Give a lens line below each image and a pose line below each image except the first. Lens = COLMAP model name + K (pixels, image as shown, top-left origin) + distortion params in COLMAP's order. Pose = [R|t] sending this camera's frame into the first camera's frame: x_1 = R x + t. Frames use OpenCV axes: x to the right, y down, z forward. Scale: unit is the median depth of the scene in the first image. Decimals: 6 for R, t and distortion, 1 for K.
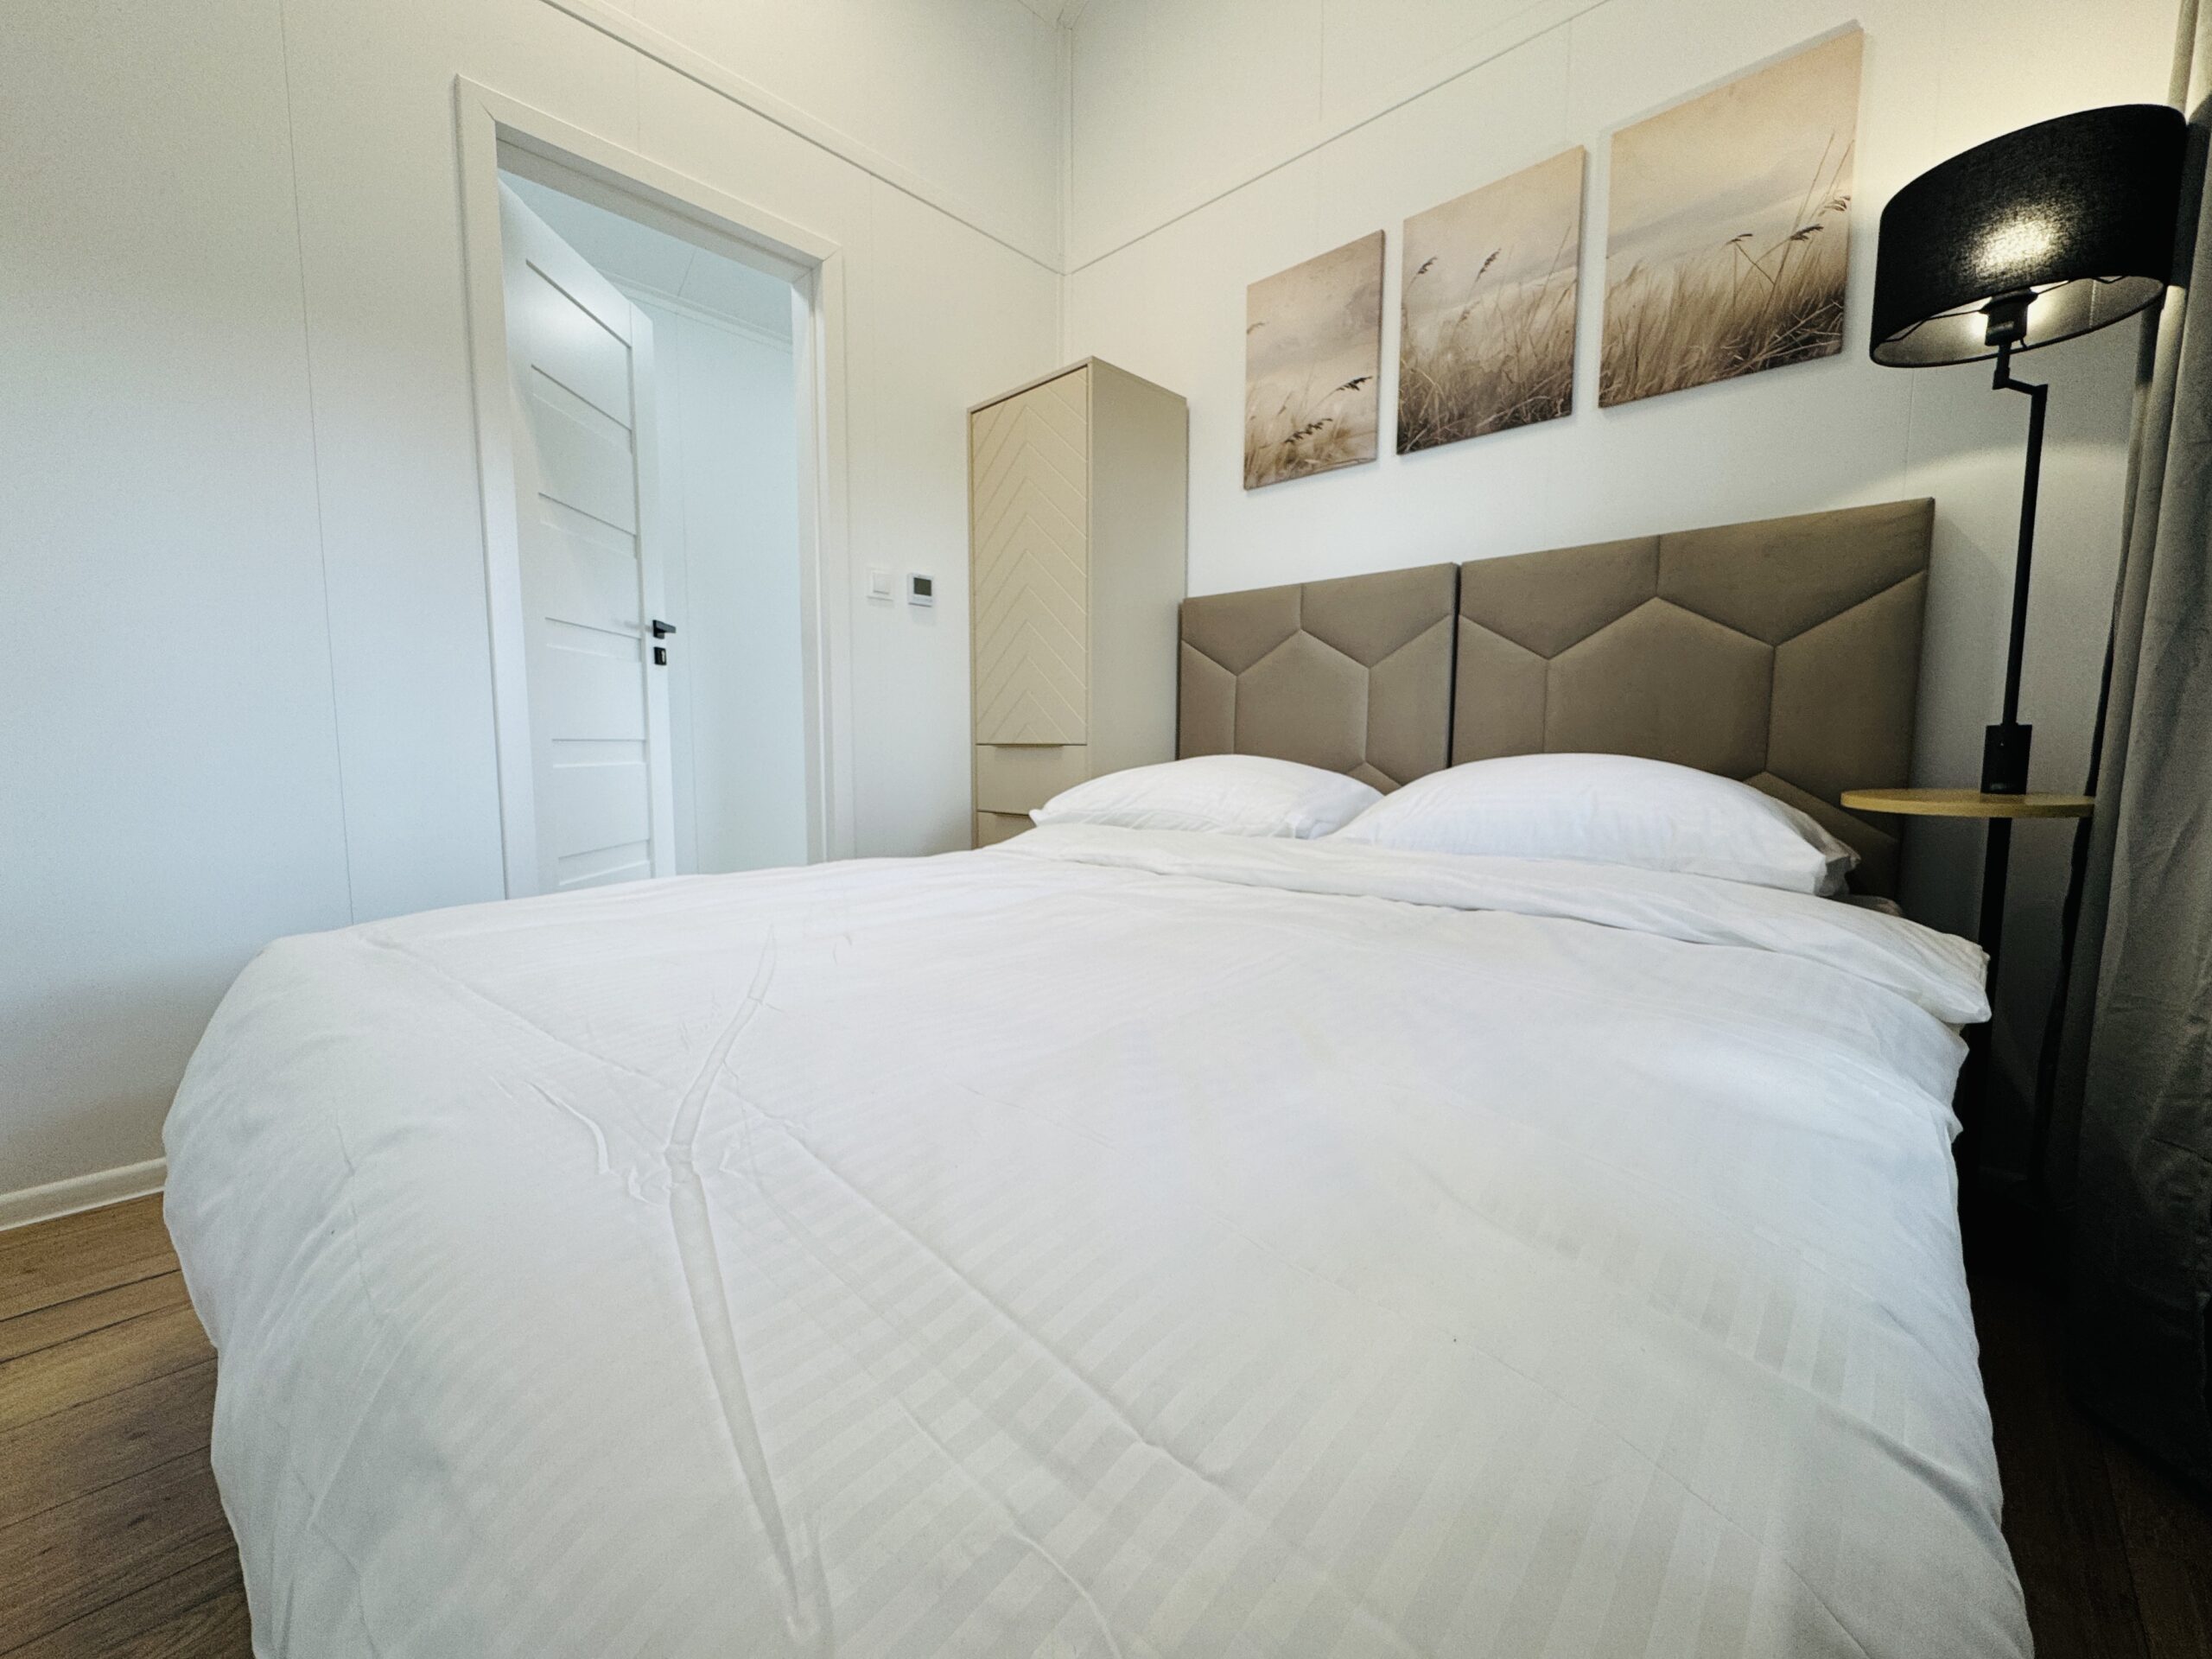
lens RADIAL K [[884.1, 0, 1106.0], [0, 884.1, 829.5], [0, 0, 1]] dist [-0.002688, -0.000387]
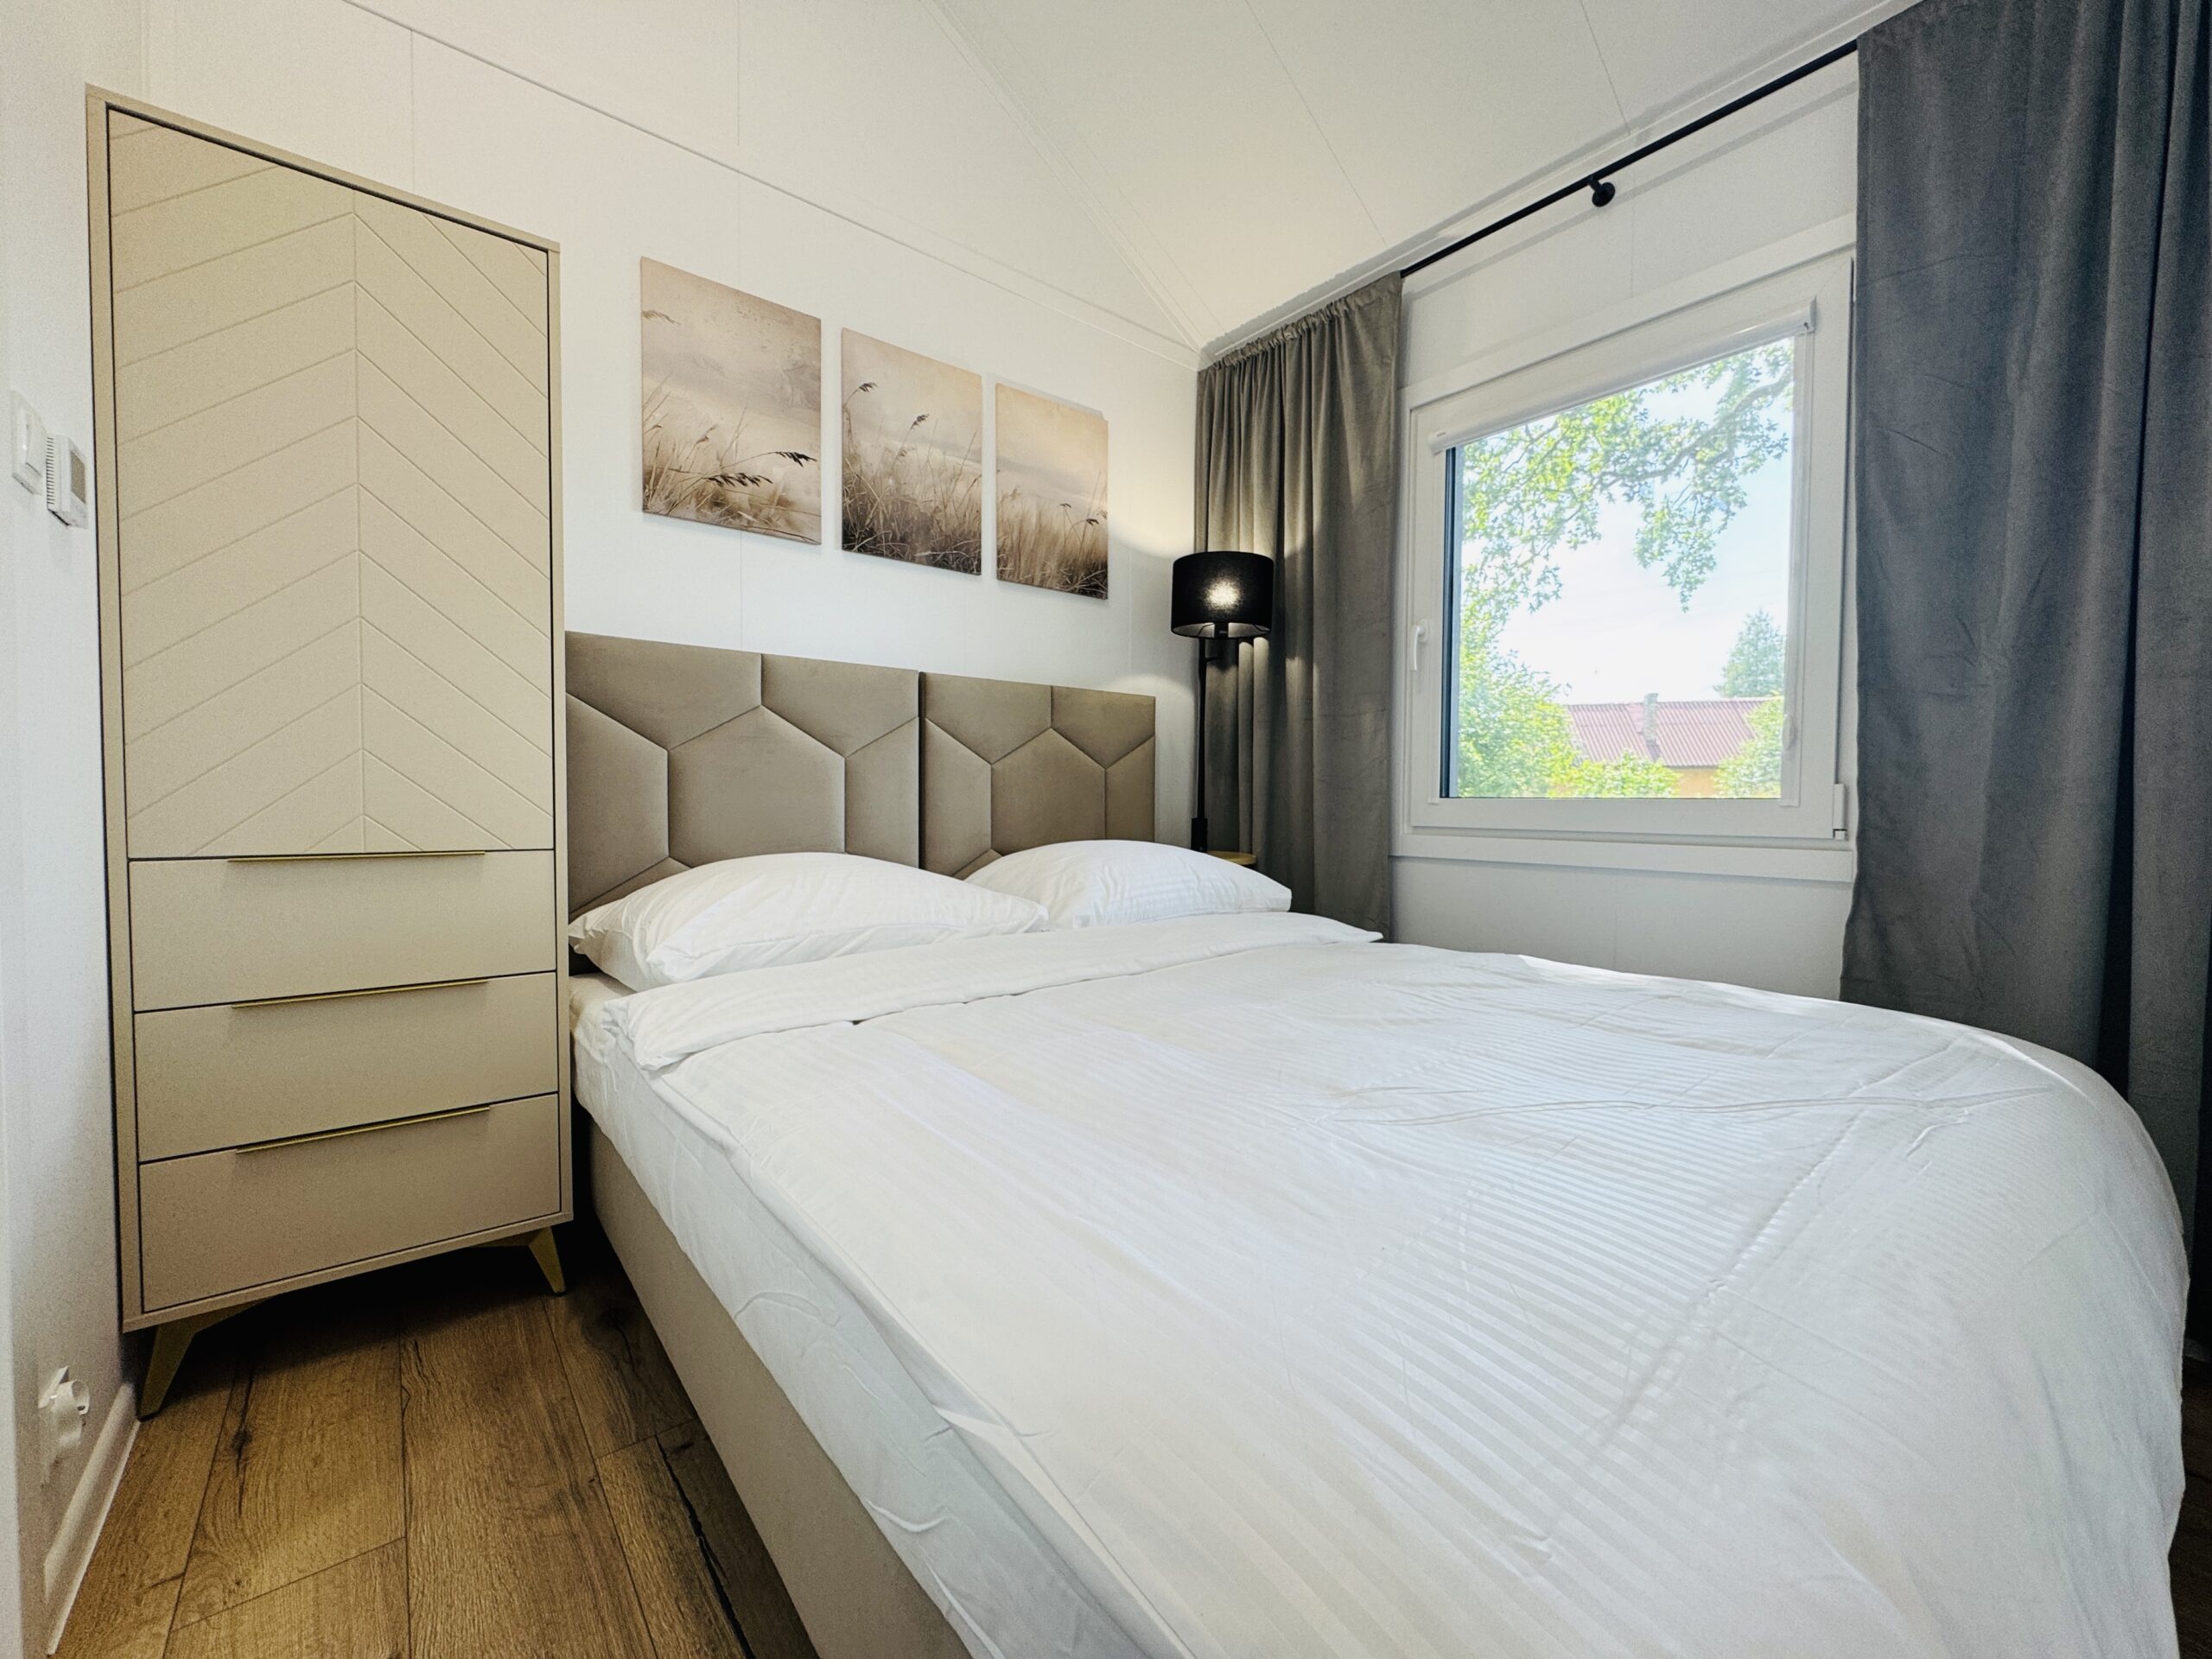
lens RADIAL K [[884.1, 0, 1106.0], [0, 884.1, 829.5], [0, 0, 1]] dist [-0.002688, -0.000387]
pose [[0.131251, -0.009842, 0.991300, -0.664407], [0.111870, 0.993711, -0.004946, -0.076626], [-0.985017, 0.111546, 0.131526, 0.651875]]
